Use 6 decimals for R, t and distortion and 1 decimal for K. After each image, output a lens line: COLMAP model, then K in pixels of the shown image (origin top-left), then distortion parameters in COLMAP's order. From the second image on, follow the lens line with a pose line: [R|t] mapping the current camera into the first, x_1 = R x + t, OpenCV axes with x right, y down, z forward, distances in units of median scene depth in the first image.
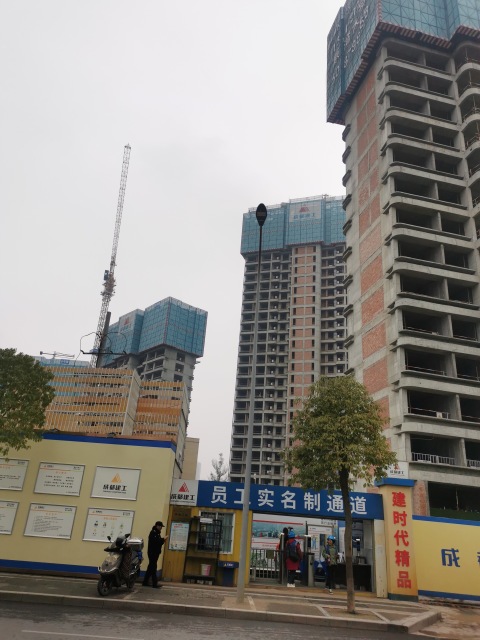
lens RADIAL K [[489.9, 0, 241.0], [0, 489.9, 321.7], [0, 0, 1]] dist [0.049048, -0.032263]
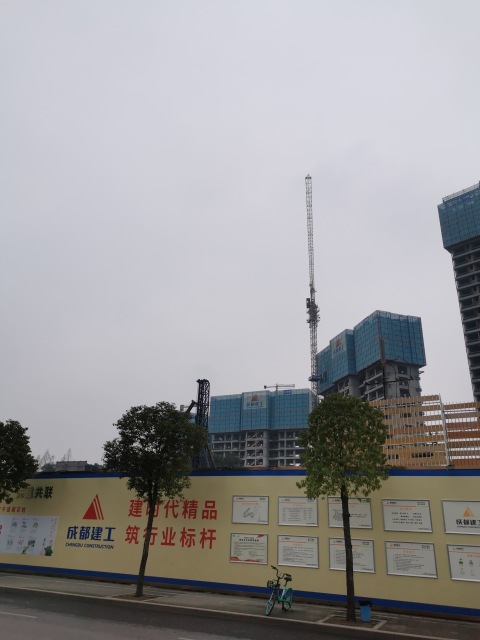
lens RADIAL K [[489.9, 0, 239.4], [0, 489.9, 318.5], [0, 0, 1]] dist [0.049048, -0.032263]
pose [[0.900972, -0.206906, -0.381365, -0.021960], [0.189301, 0.978356, -0.083575, -0.005000], [0.390403, 0.003106, 0.920639, -0.004536]]
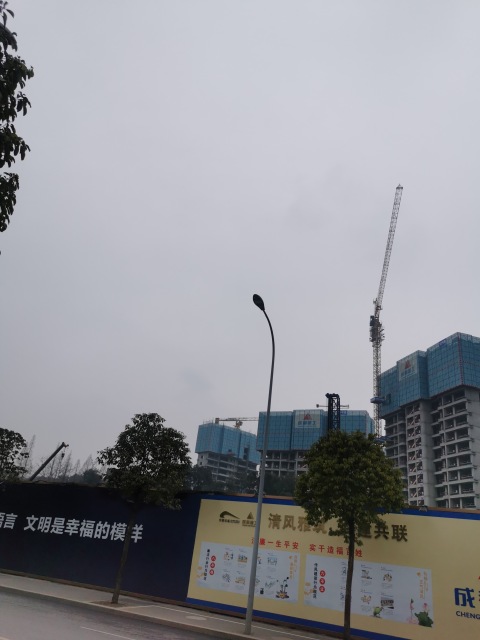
lens RADIAL K [[489.9, 0, 236.3], [0, 489.9, 318.2], [0, 0, 1]] dist [0.049048, -0.032263]
pose [[0.895864, -0.164371, -0.412808, -0.129224], [0.124629, 0.984720, -0.121628, -0.016220], [0.426493, 0.057514, 0.902661, -0.007541]]
